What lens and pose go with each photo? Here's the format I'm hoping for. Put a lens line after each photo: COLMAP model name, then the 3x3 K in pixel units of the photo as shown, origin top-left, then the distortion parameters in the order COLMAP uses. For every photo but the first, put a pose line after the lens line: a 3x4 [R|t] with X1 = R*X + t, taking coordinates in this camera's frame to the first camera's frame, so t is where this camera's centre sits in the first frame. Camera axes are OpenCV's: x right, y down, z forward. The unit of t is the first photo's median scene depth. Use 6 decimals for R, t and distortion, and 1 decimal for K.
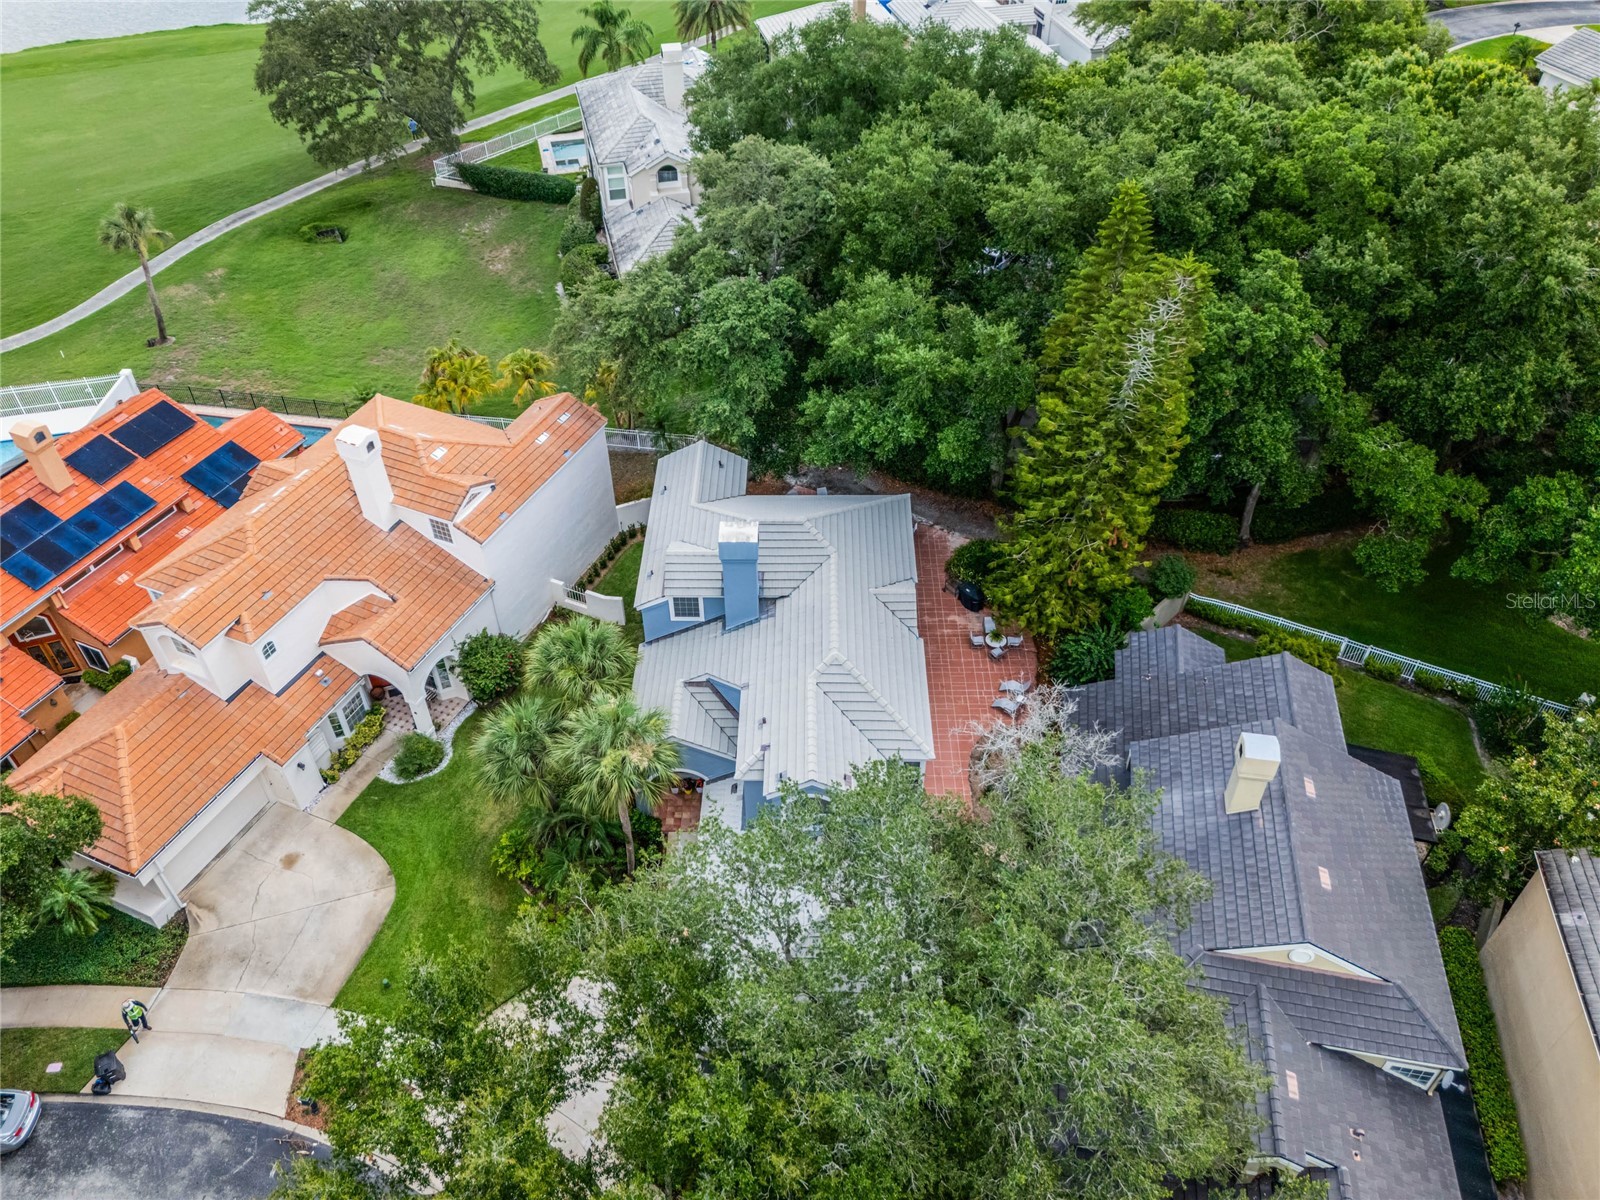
lens RADIAL K [[1174.7, 0, 803.1], [0, 1174.7, 597.9], [0, 0, 1]] dist [0.079676, -0.075378]
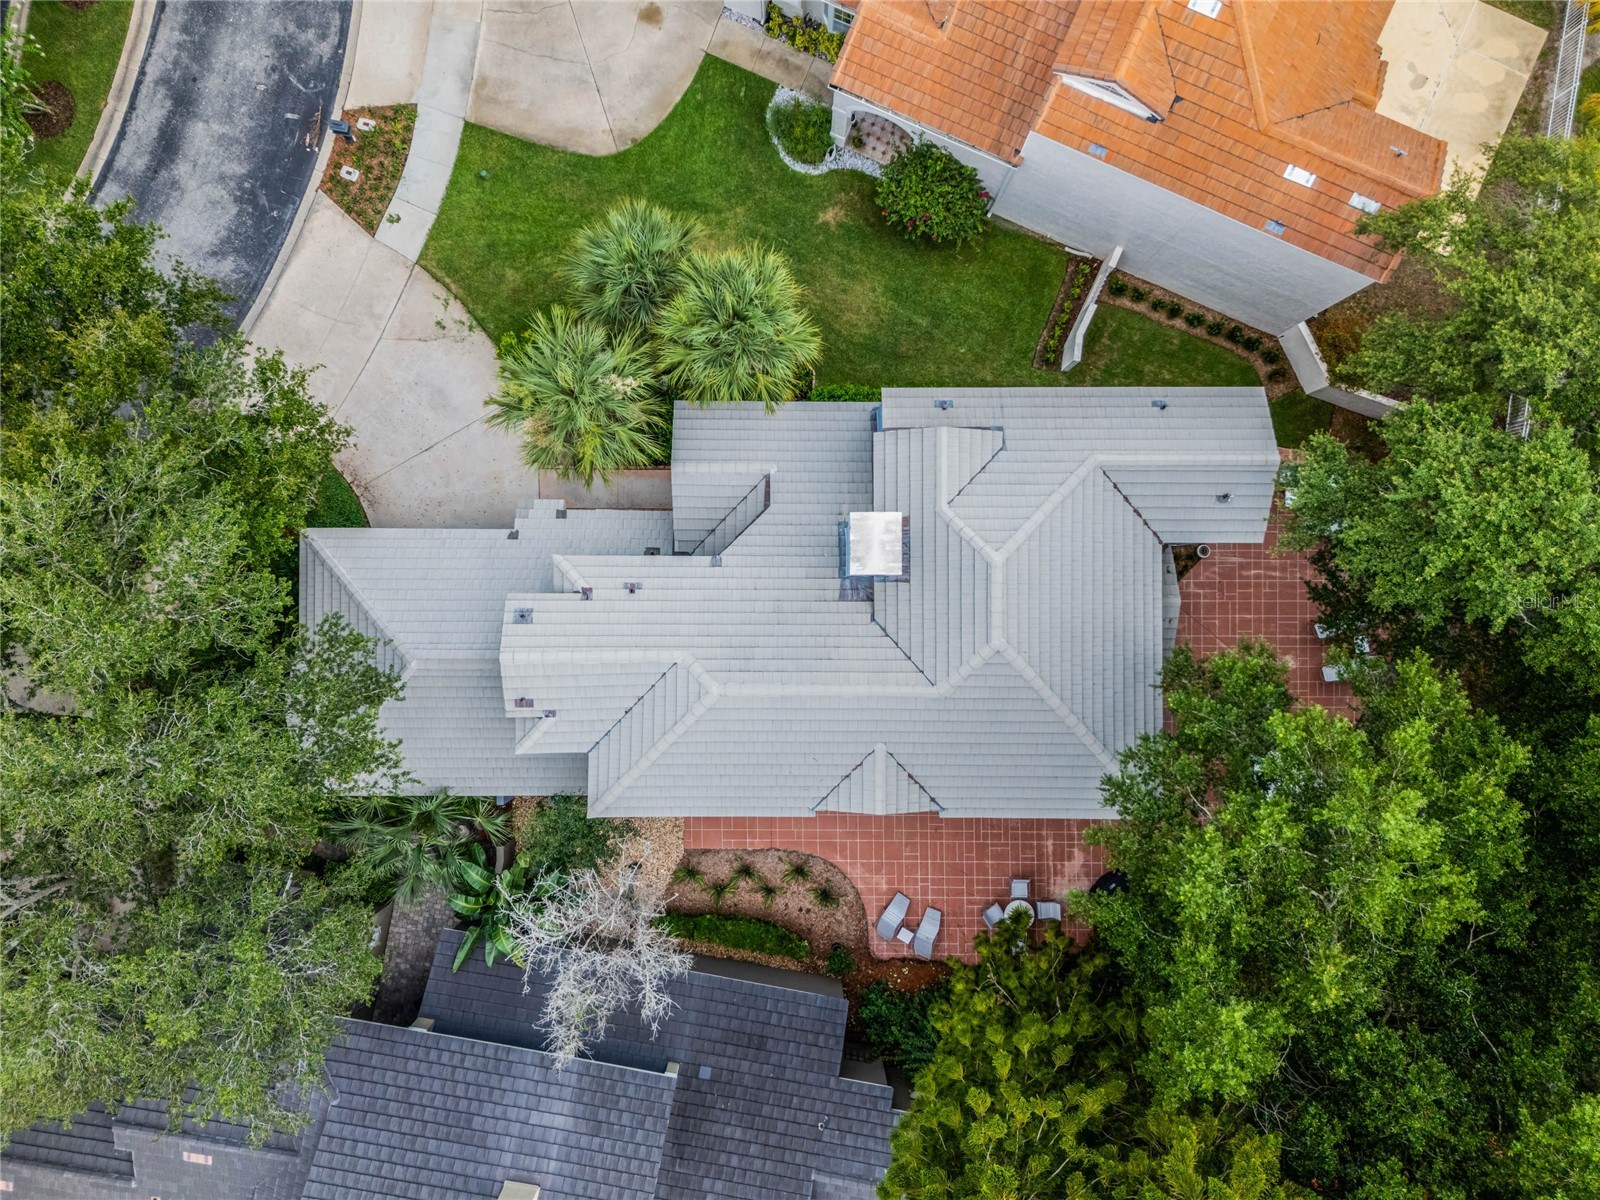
lens RADIAL K [[1174.7, 0, 803.1], [0, 1174.7, 597.9], [0, 0, 1]] dist [0.079676, -0.075378]
pose [[0.006721, 0.999968, -0.004318, -0.022097], [-0.681277, 0.007740, 0.731985, -0.453479], [0.731995, -0.001977, 0.681308, 0.512654]]
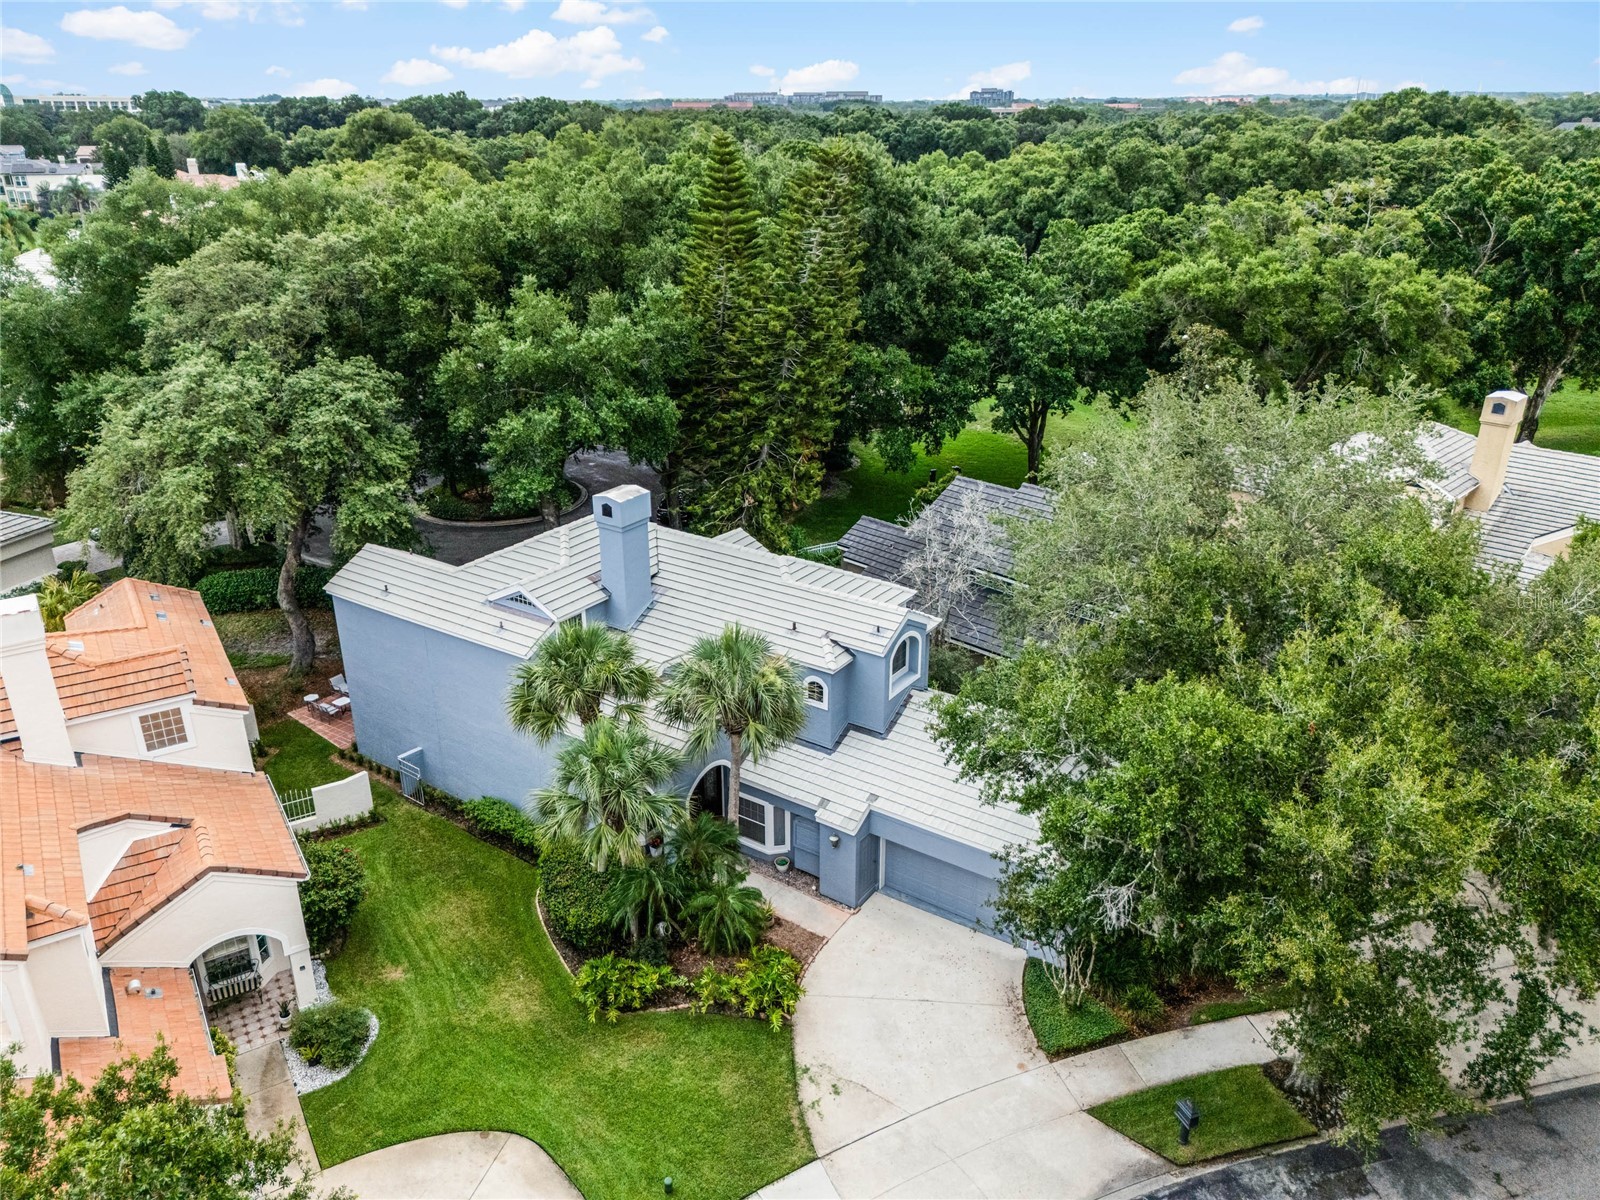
lens RADIAL K [[1174.7, 0, 803.1], [0, 1174.7, 597.9], [0, 0, 1]] dist [0.079676, -0.075378]
pose [[0.554924, -0.325937, 0.765392, -0.638278], [0.561452, 0.825648, -0.055467, 0.126841], [-0.613866, 0.460510, 0.641170, 0.361058]]
